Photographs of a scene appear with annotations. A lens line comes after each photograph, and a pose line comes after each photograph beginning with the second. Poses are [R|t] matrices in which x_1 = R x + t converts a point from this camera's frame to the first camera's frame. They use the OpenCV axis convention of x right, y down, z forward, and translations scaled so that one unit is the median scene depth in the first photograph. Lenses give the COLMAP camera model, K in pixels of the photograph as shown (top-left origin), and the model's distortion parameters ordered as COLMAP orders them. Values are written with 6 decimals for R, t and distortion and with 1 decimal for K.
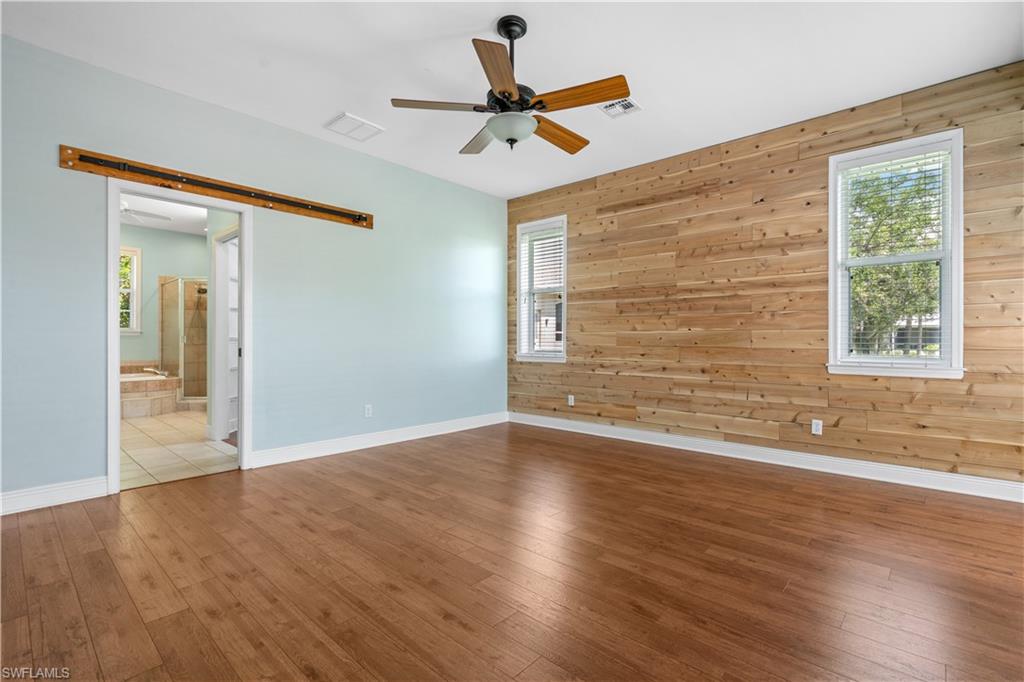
lens RADIAL K [[468.6, 0, 515.5], [0, 468.6, 346.9], [0, 0, 1]] dist [-0.002929, 0.000832]
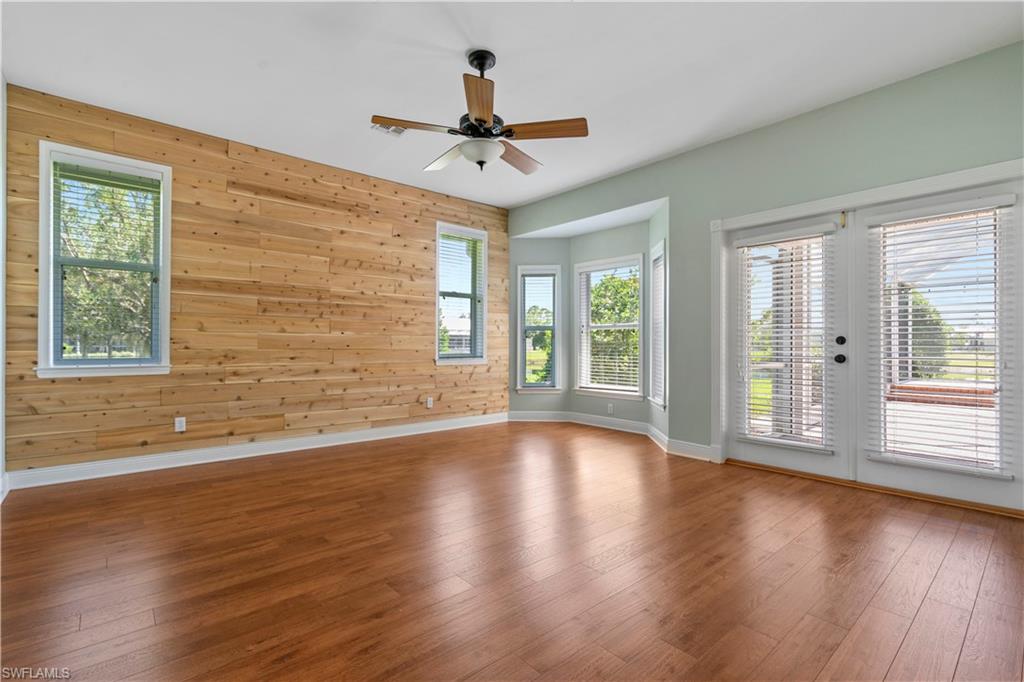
lens RADIAL K [[468.6, 0, 515.5], [0, 468.6, 346.9], [0, 0, 1]] dist [-0.002929, 0.000832]
pose [[0.122211, -0.006715, 0.992481, -0.643346], [0.010243, 0.999932, 0.005504, -0.006761], [-0.992451, 0.009493, 0.122271, 0.462141]]
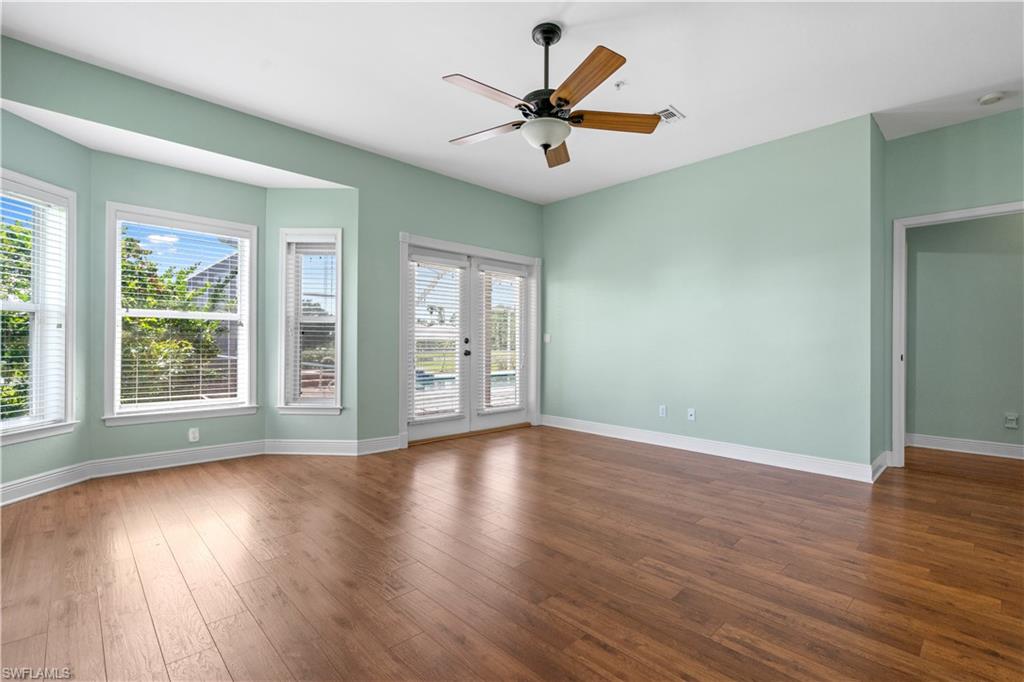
lens RADIAL K [[468.6, 0, 515.5], [0, 468.6, 346.9], [0, 0, 1]] dist [-0.002929, 0.000832]
pose [[-0.997500, -0.009364, 0.070041, -0.011004], [-0.008165, 0.999815, 0.017387, -0.014257], [-0.070191, 0.016772, -0.997393, 1.182032]]
